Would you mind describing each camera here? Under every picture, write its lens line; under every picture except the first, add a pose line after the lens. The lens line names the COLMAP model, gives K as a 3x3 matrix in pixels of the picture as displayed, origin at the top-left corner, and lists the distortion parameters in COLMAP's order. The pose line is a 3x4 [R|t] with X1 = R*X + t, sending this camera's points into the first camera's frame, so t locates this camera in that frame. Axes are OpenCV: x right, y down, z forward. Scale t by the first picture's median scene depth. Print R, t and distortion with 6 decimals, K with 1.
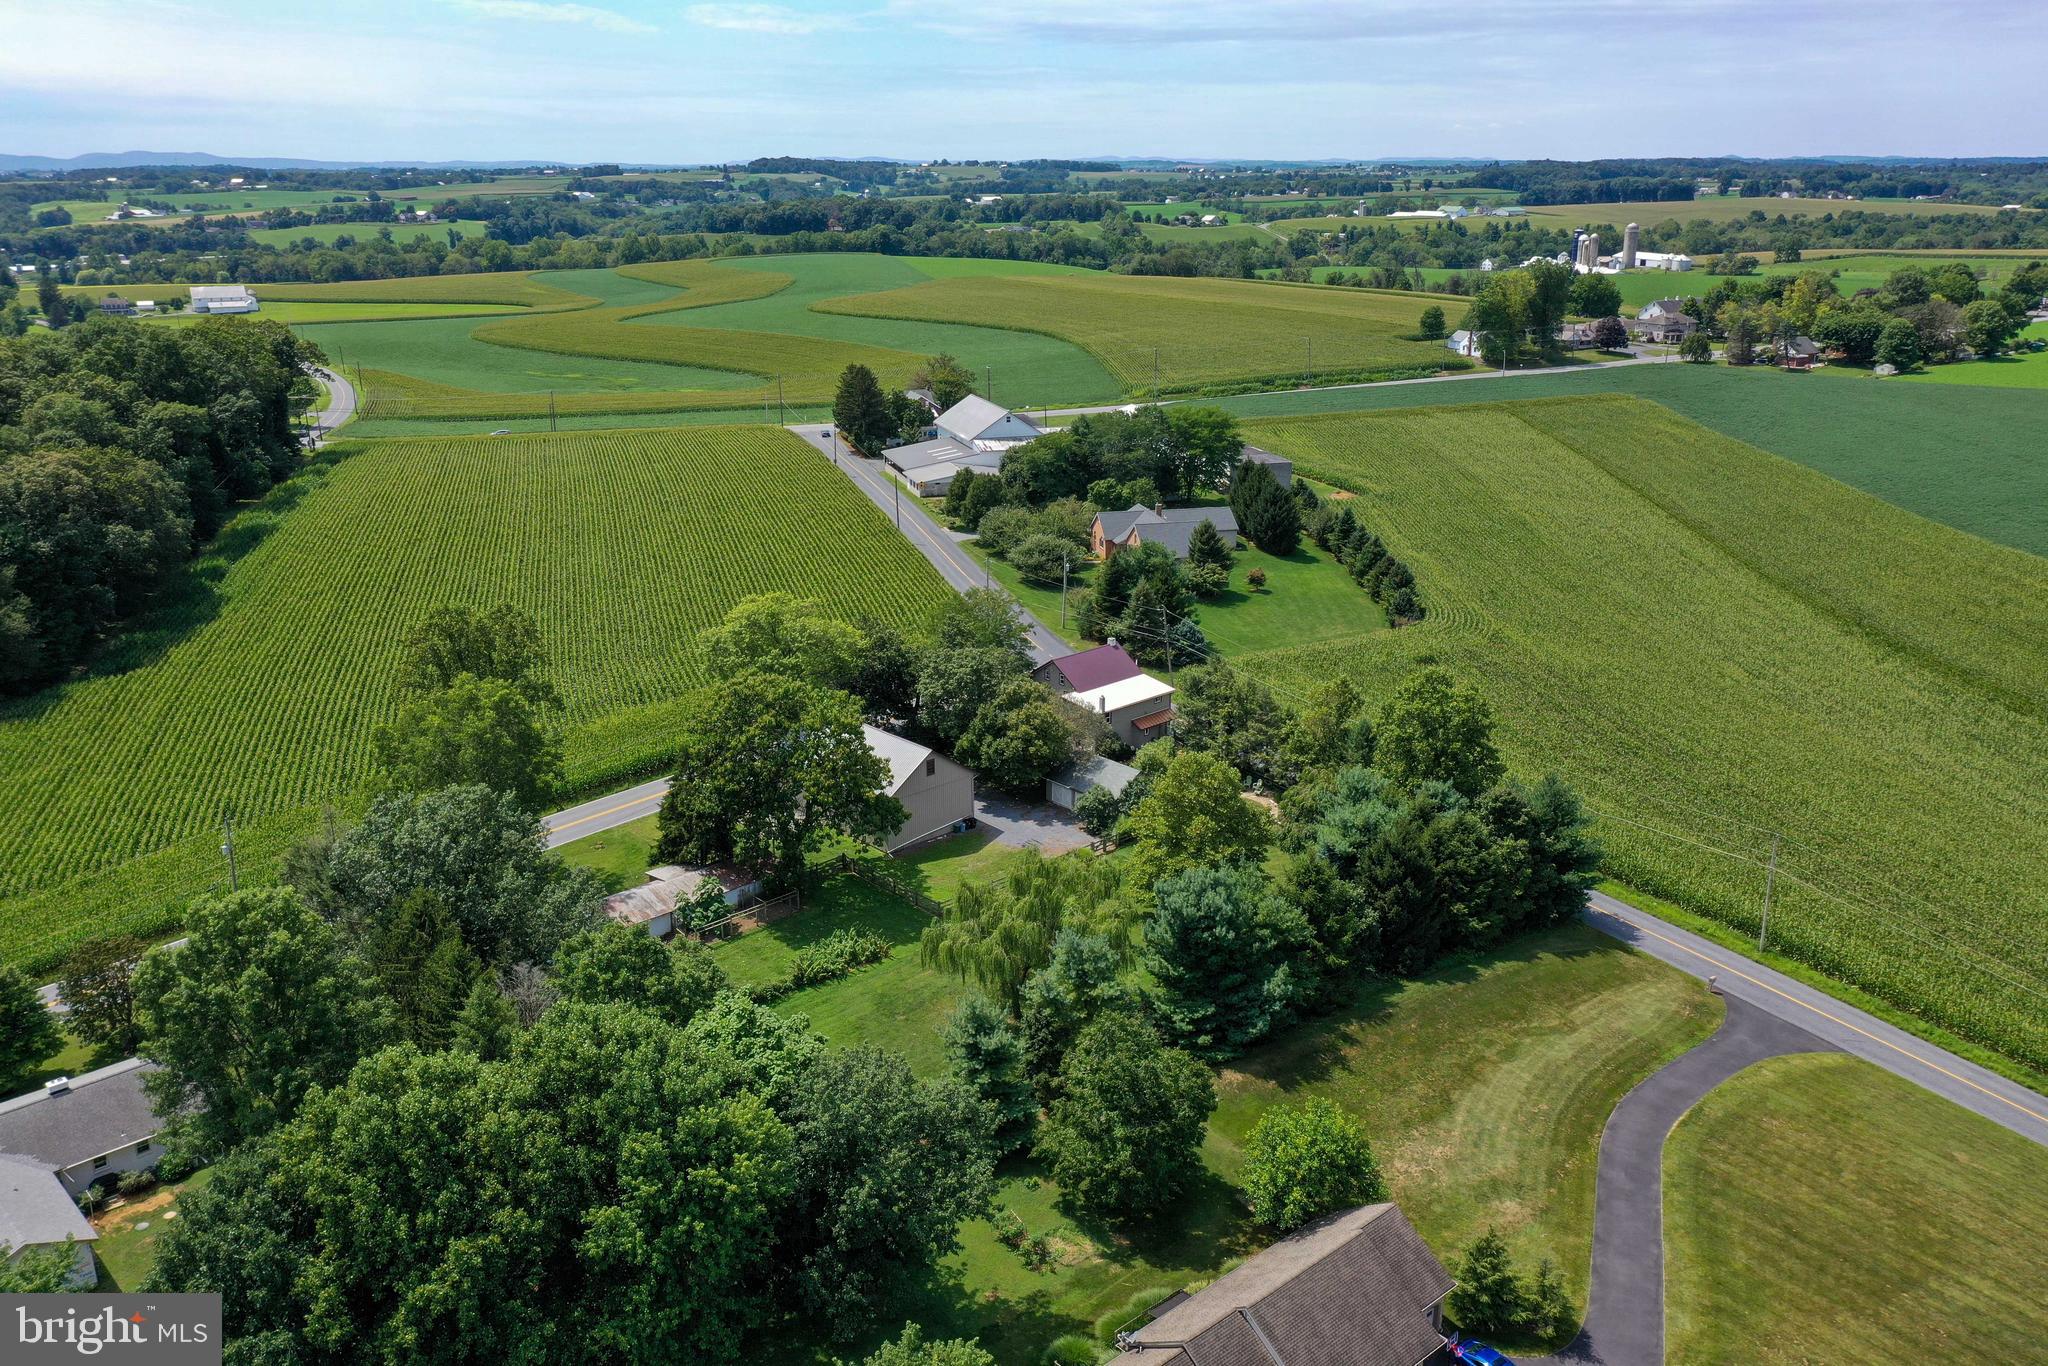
lens RADIAL K [[1641.7, 0, 1026.9], [0, 1641.7, 685.9], [0, 0, 1]] dist [-0.003116, 0.003544]
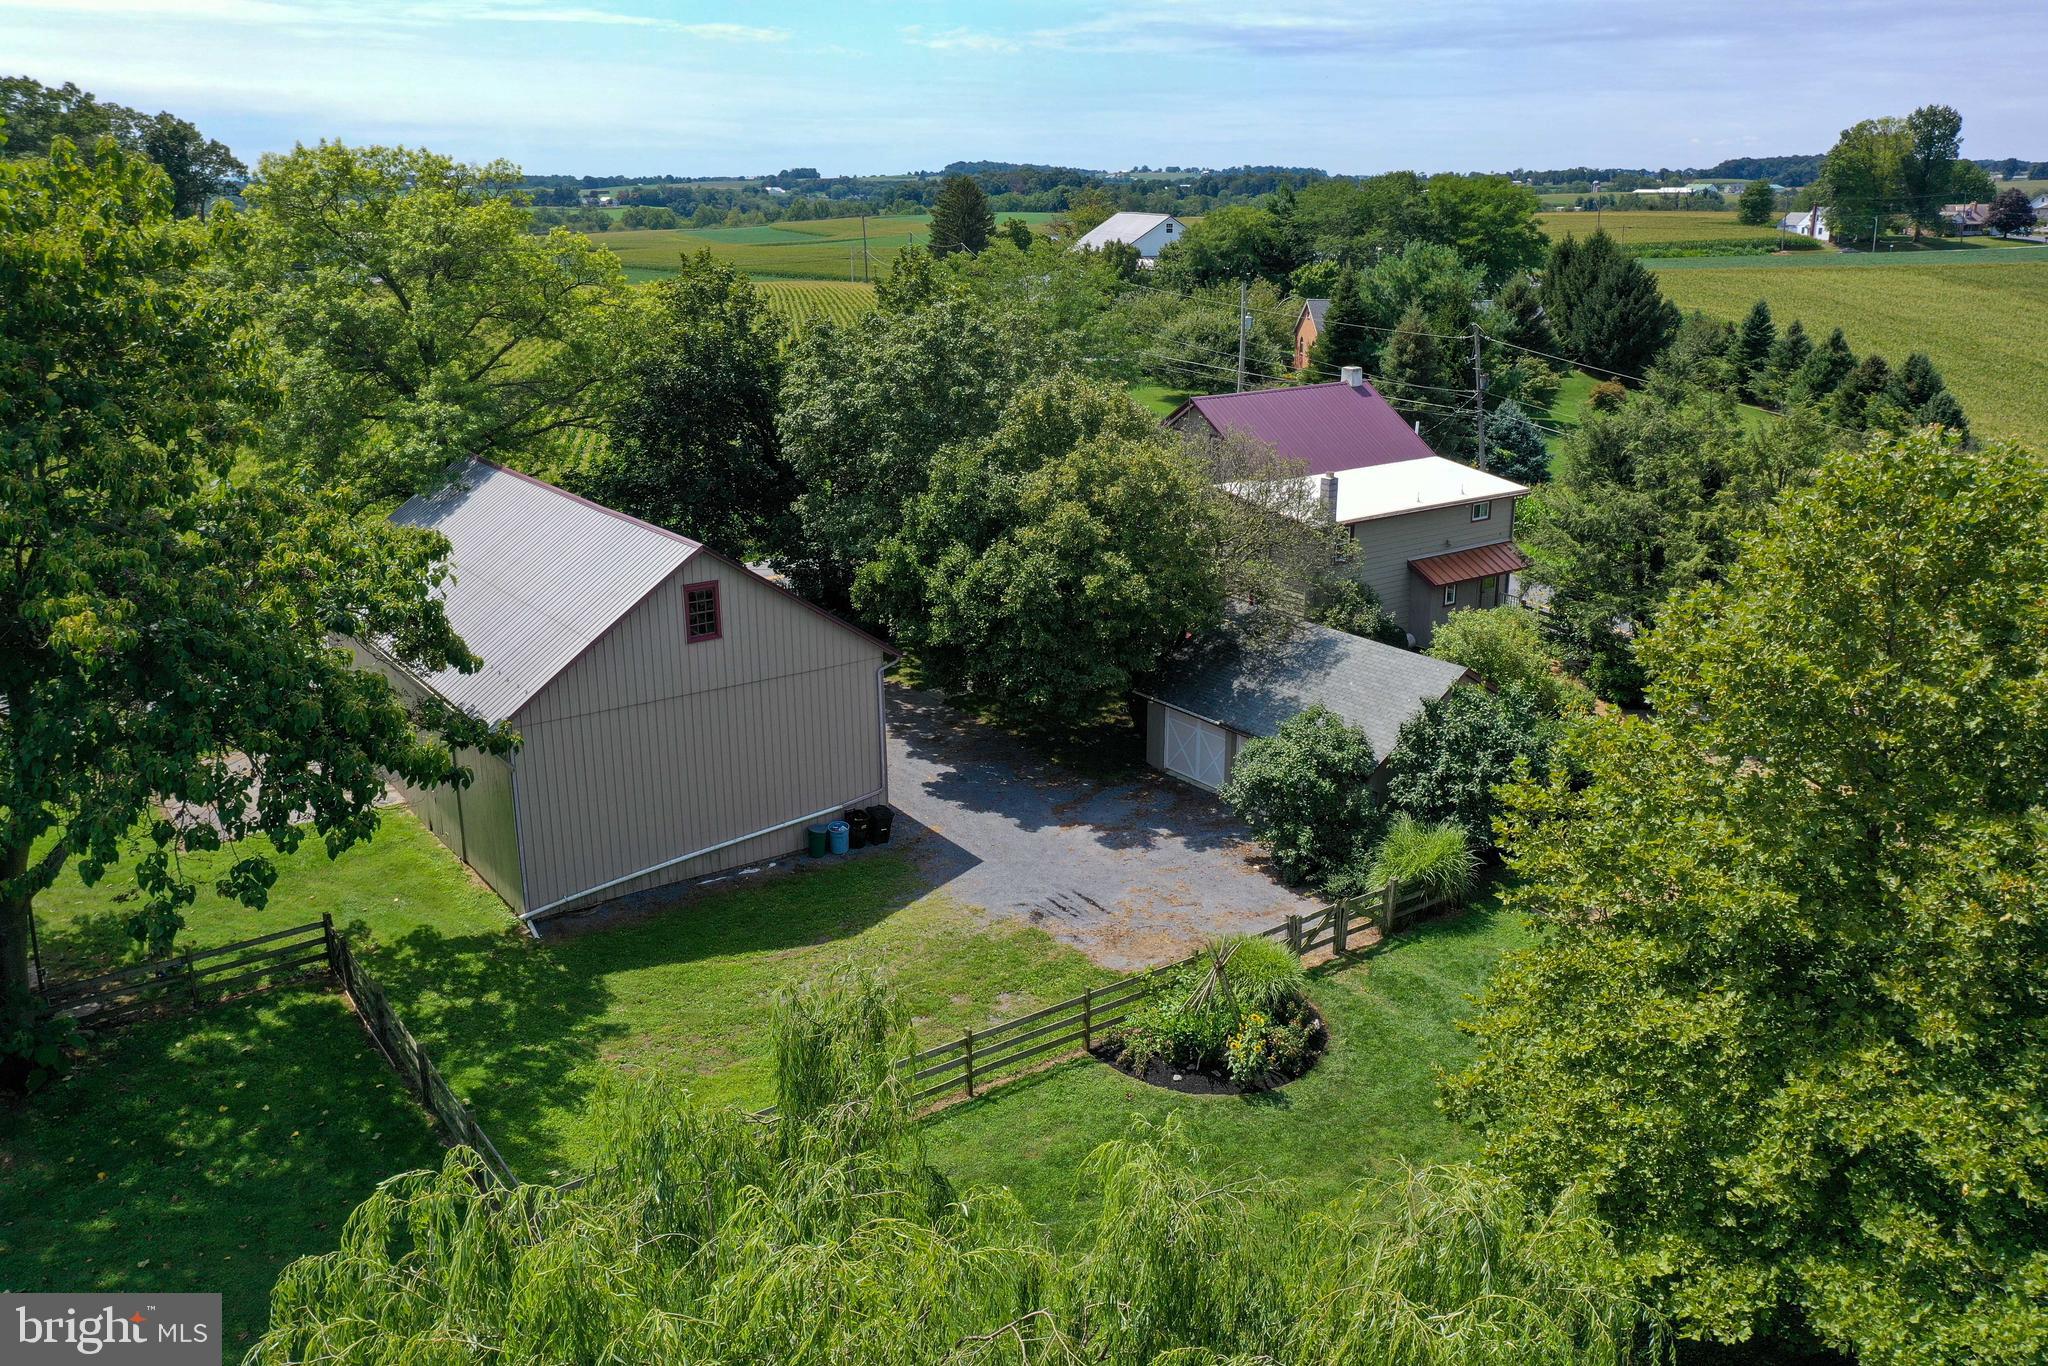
lens RADIAL K [[1641.7, 0, 1021.3], [0, 1641.7, 672.1], [0, 0, 1]] dist [-0.003116, 0.003544]
pose [[0.992657, 0.029441, -0.117323, 0.025287], [-0.031843, 0.999319, -0.018655, 0.060191], [0.116693, 0.022254, 0.992919, 0.704083]]
